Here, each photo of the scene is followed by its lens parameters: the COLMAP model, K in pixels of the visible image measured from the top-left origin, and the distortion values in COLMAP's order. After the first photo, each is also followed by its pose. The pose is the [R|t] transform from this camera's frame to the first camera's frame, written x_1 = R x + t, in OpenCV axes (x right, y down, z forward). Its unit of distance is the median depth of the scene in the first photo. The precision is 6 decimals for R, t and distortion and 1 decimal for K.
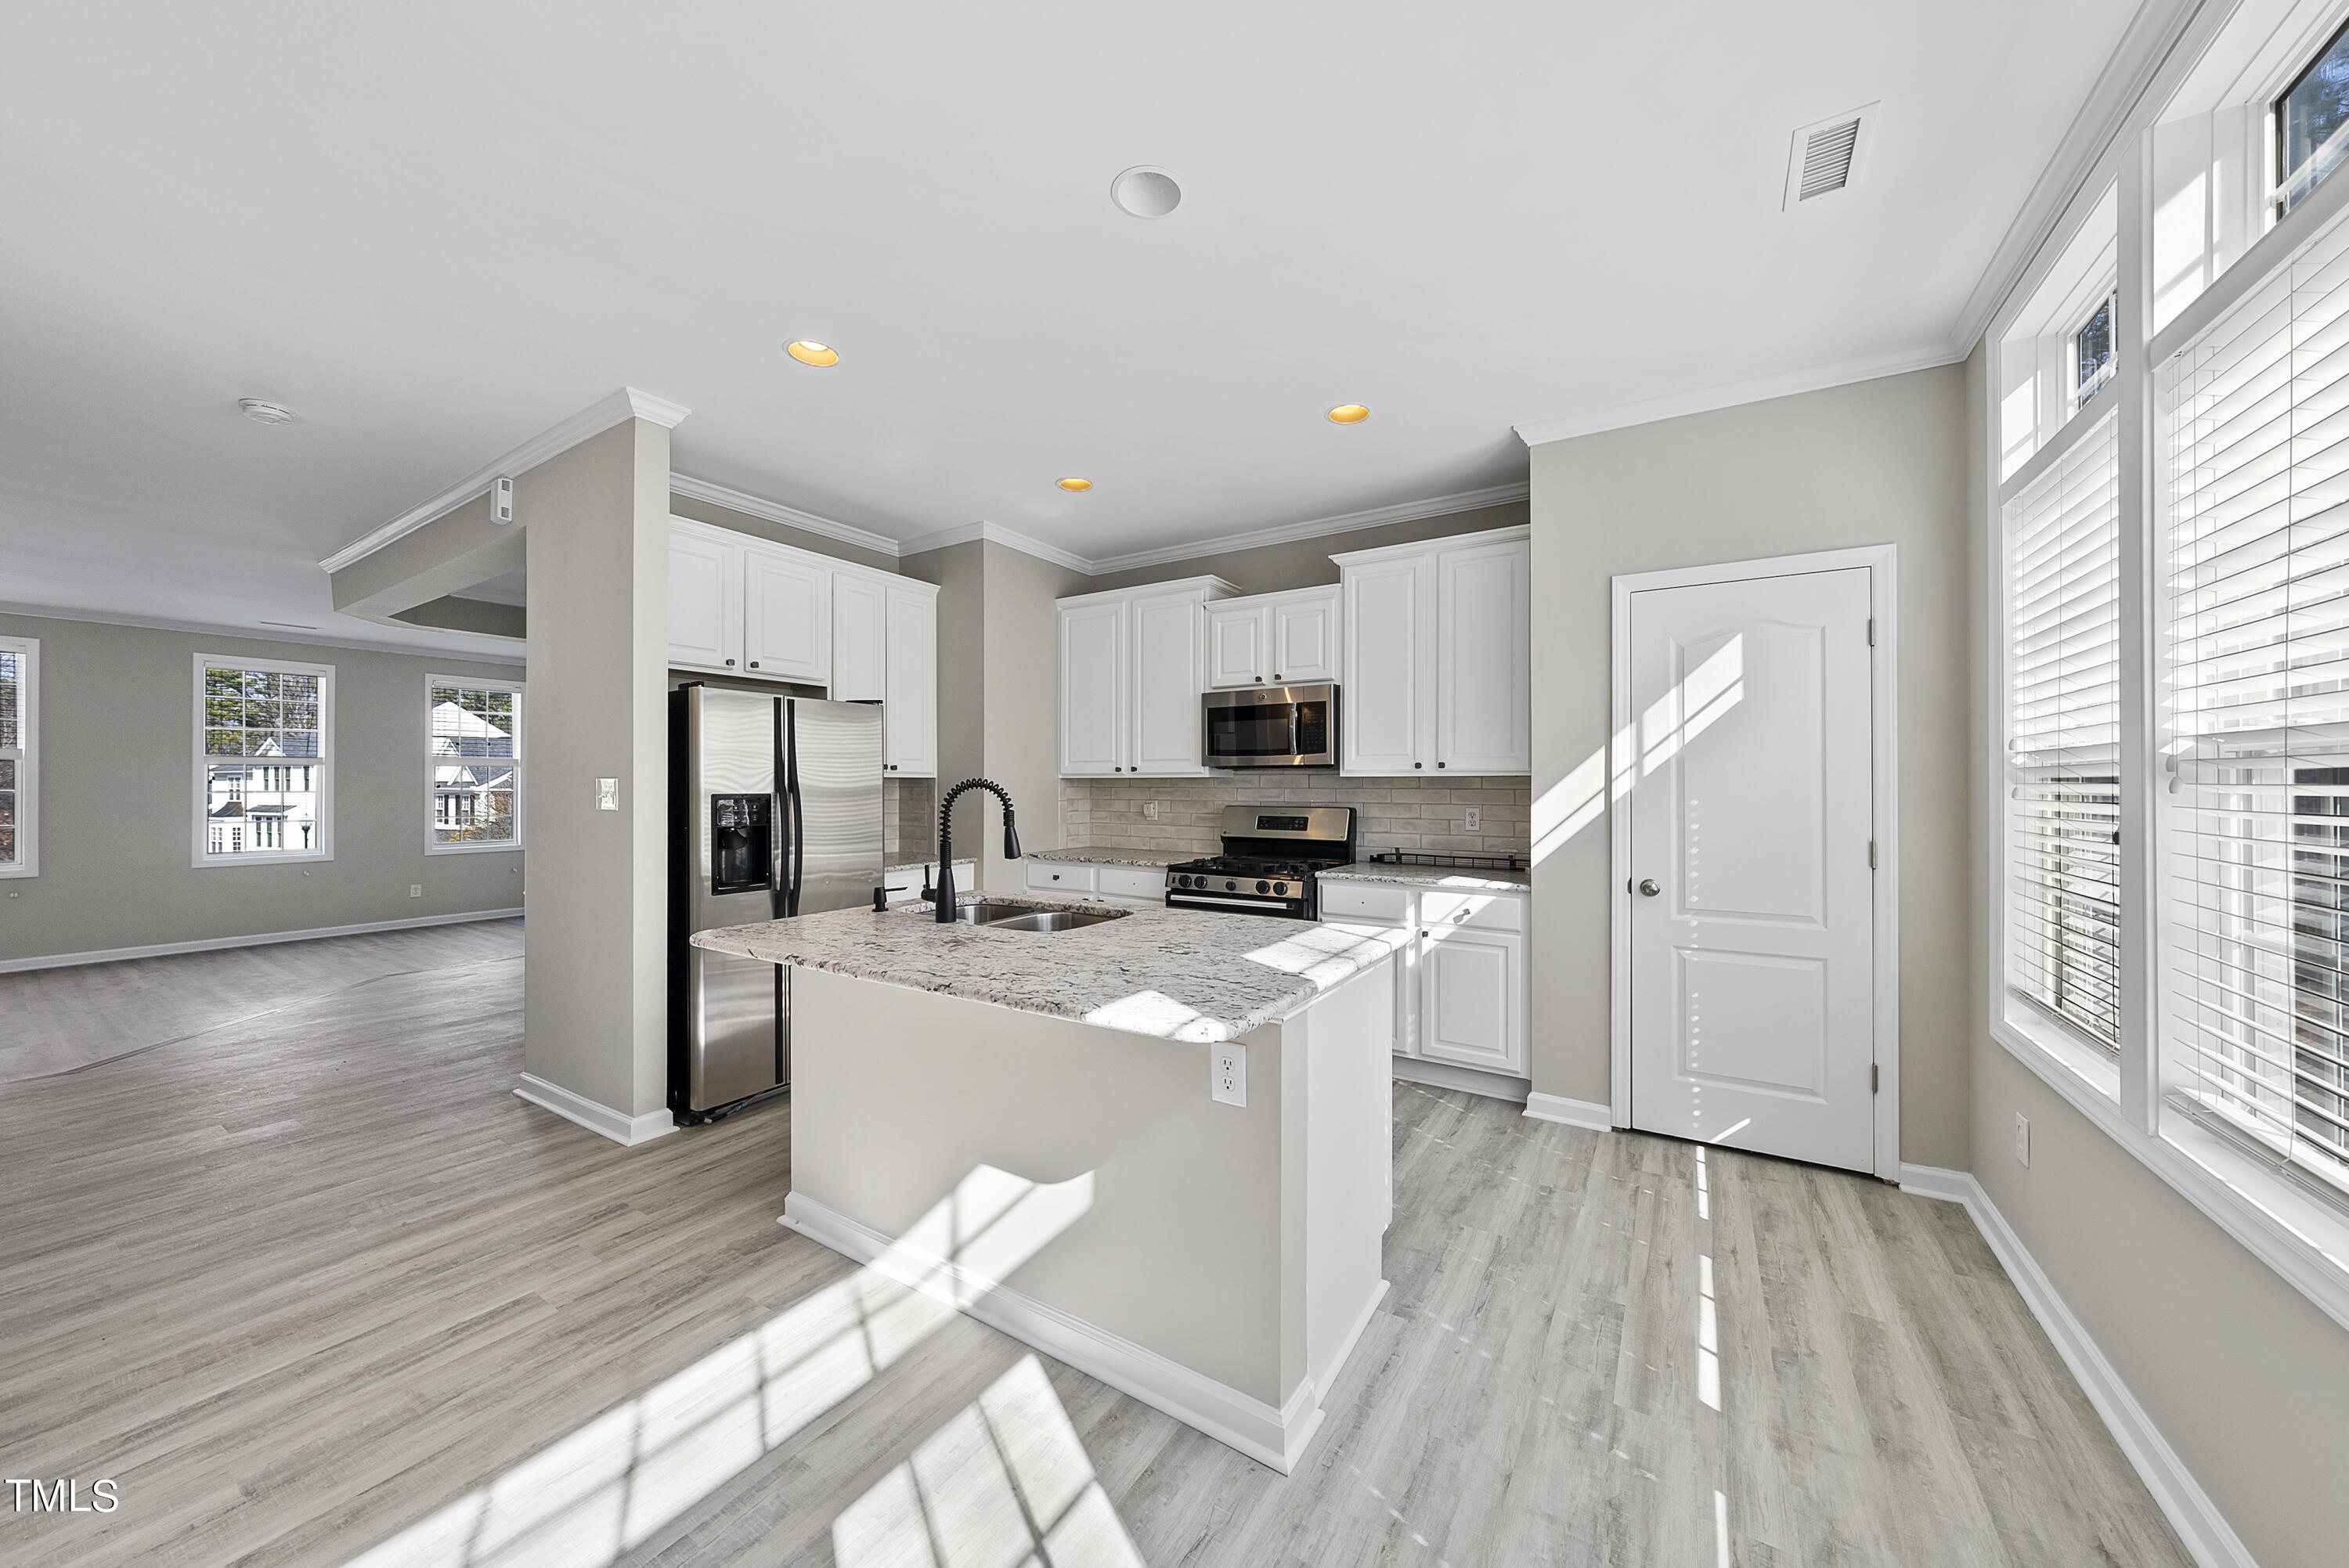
lens RADIAL K [[806.9, 0, 1167.9], [0, 806.9, 775.7], [0, 0, 1]] dist [-0.003869, 0.000665]
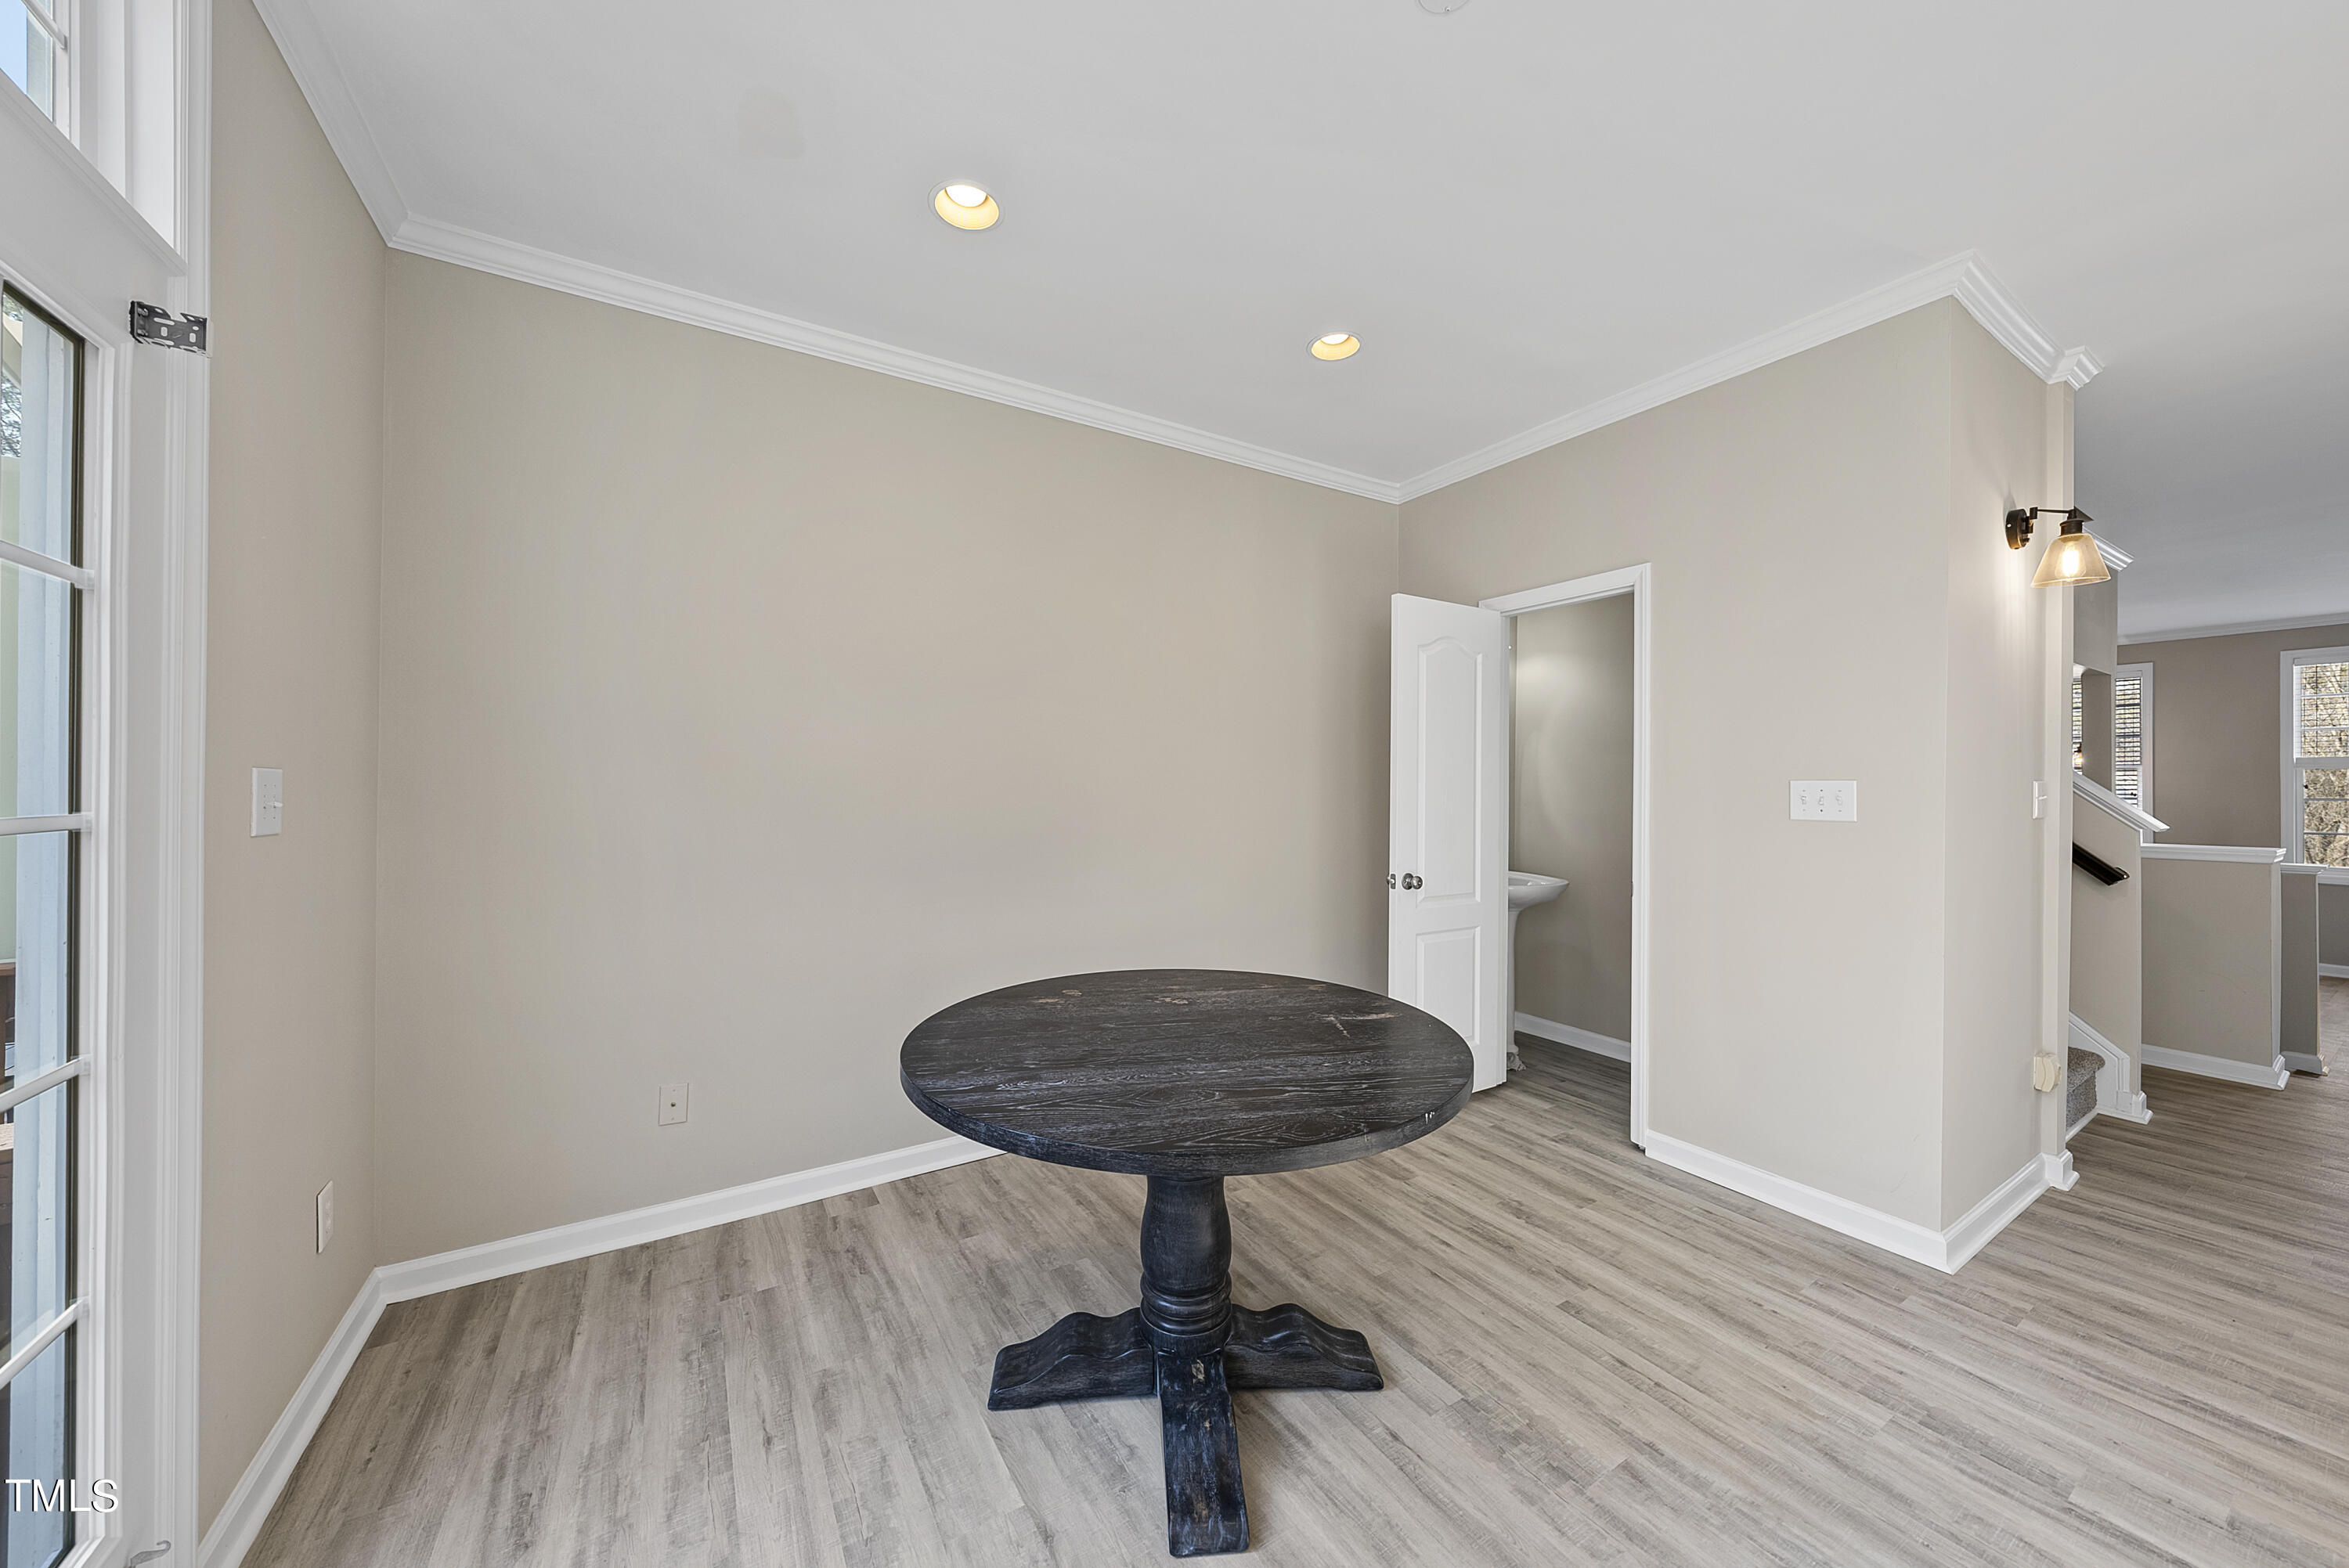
lens RADIAL K [[806.9, 0, 1185.5], [0, 806.9, 777.9], [0, 0, 1]] dist [-0.003869, 0.000665]
pose [[-0.441455, -0.010823, -0.897218, 0.125192], [0.008137, 0.999838, -0.016065, -0.002600], [0.897246, -0.014392, -0.441295, 0.128613]]
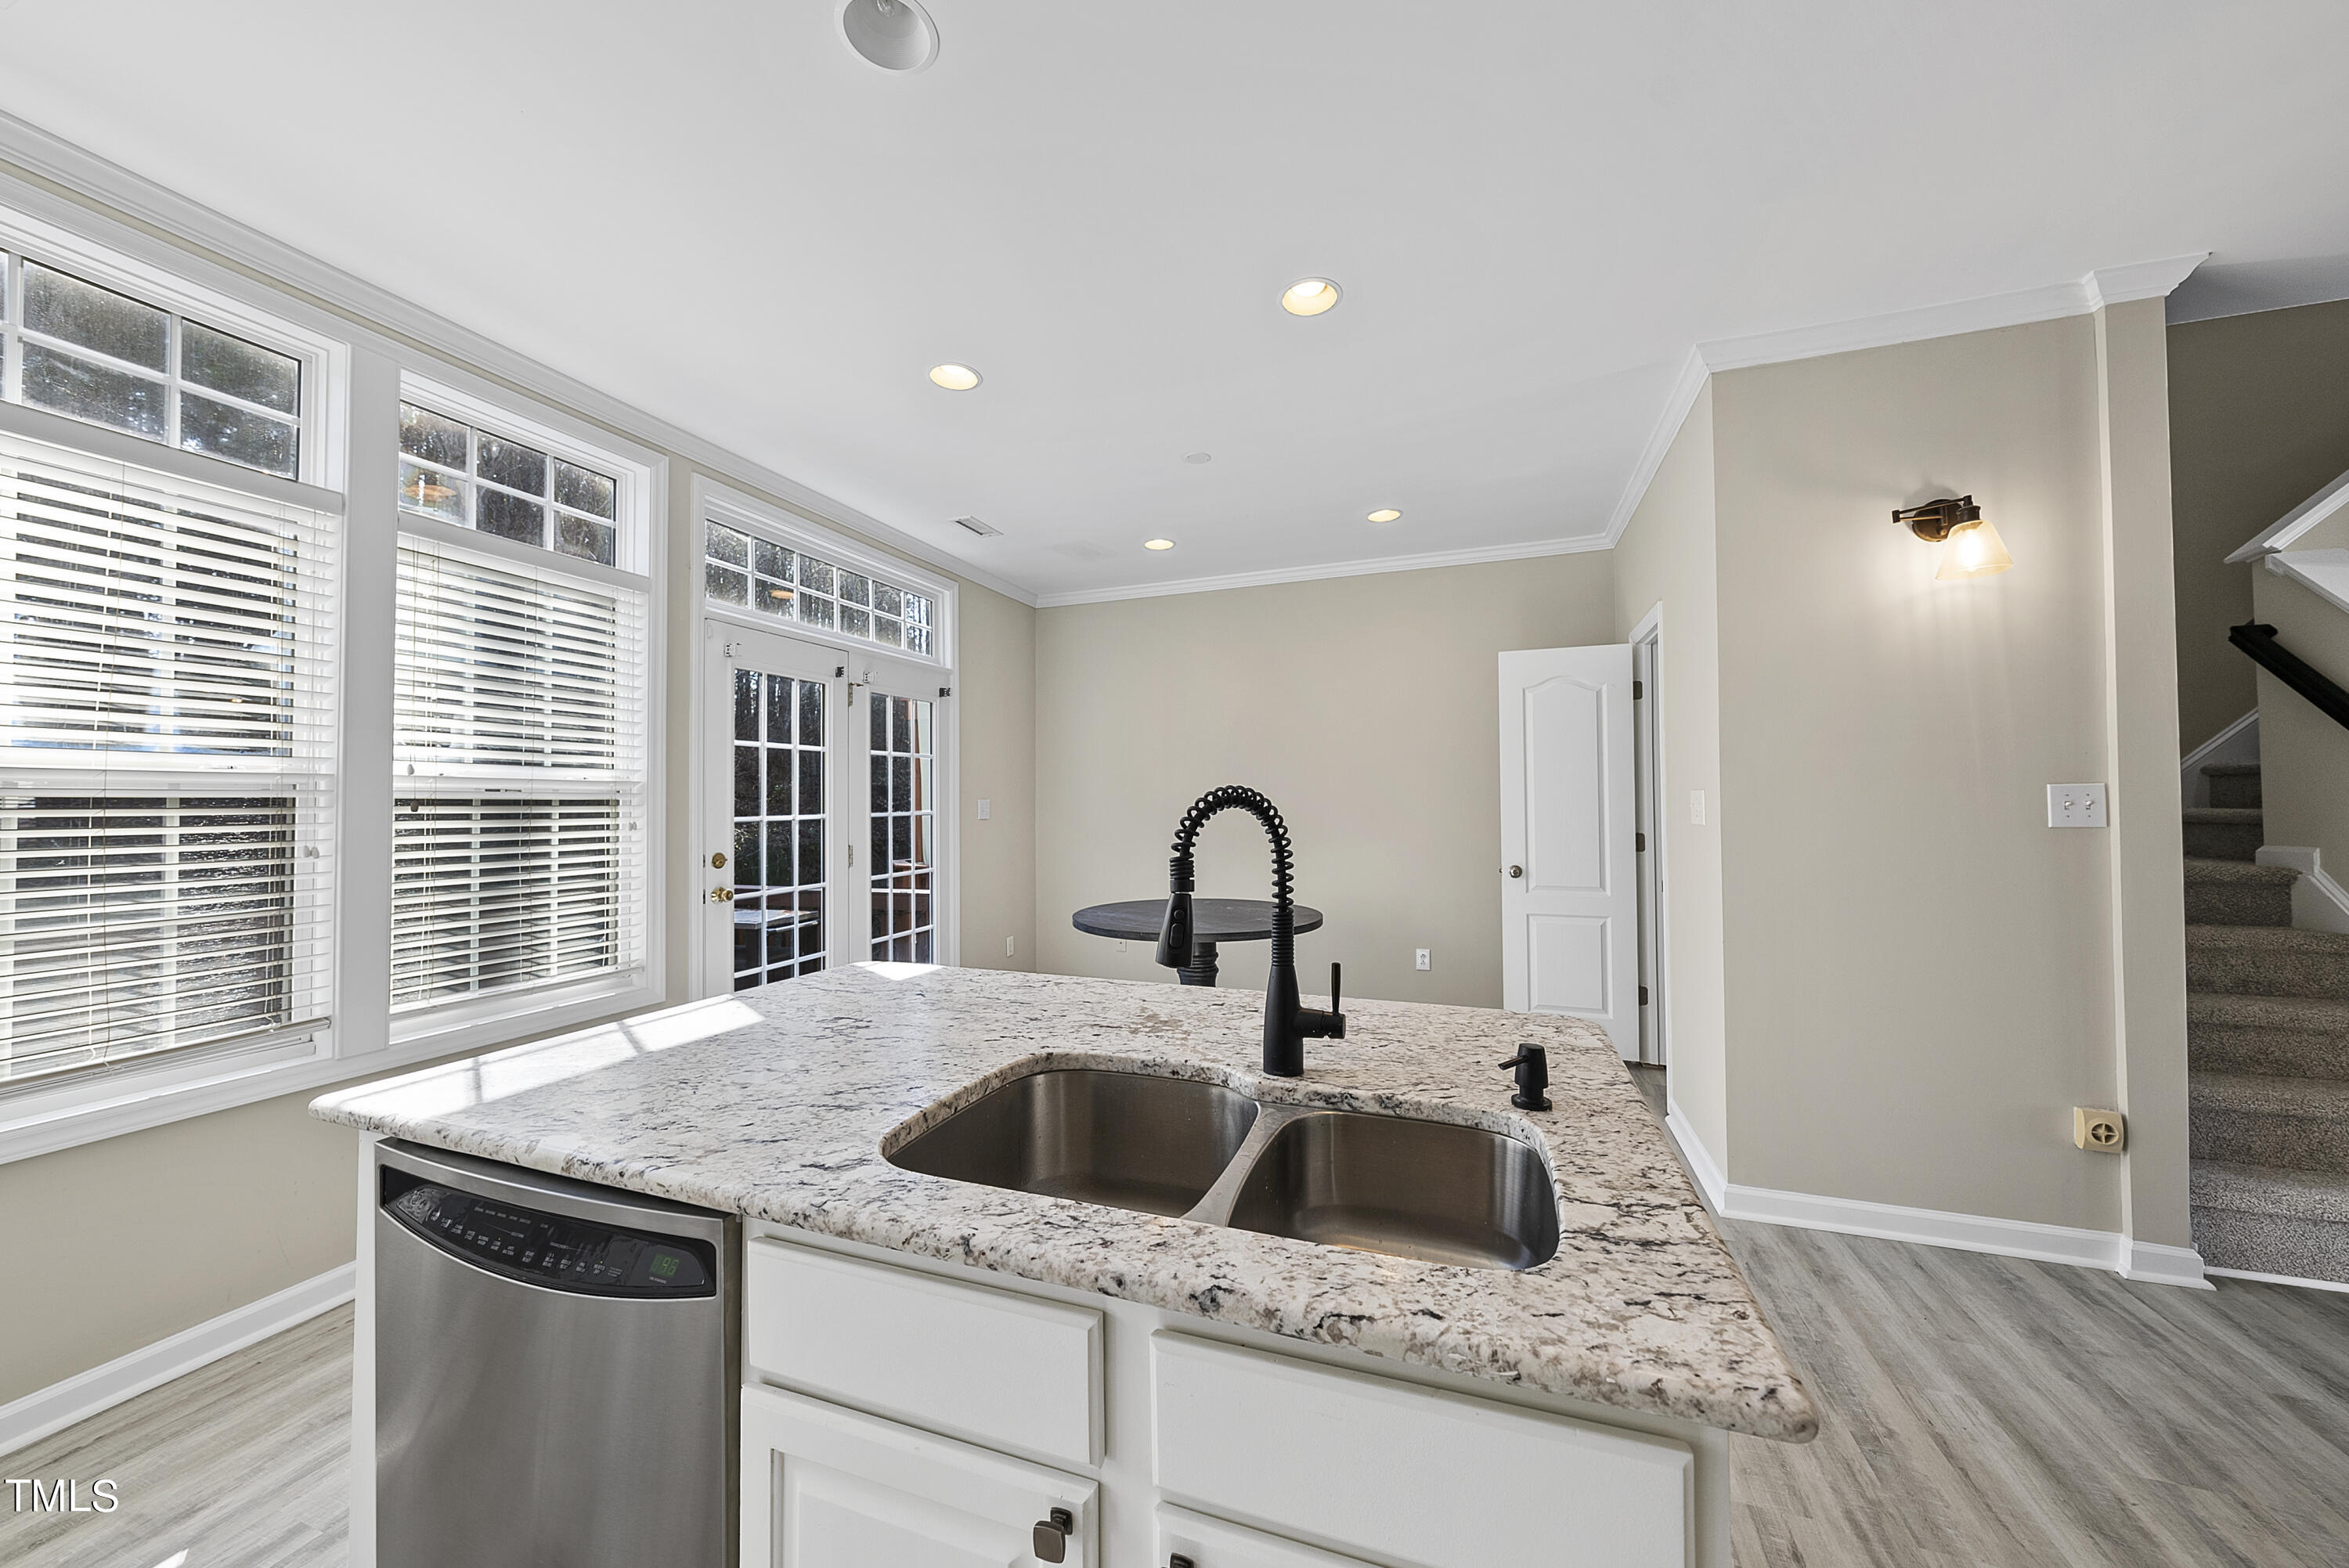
lens RADIAL K [[806.9, 0, 1190.1], [0, 806.9, 783.8], [0, 0, 1]] dist [-0.003869, 0.000665]
pose [[-0.976186, 0.001592, -0.216929, -0.084676], [0.009983, 0.999243, -0.037588, 0.011485], [0.216705, -0.038859, -0.975463, 1.034235]]
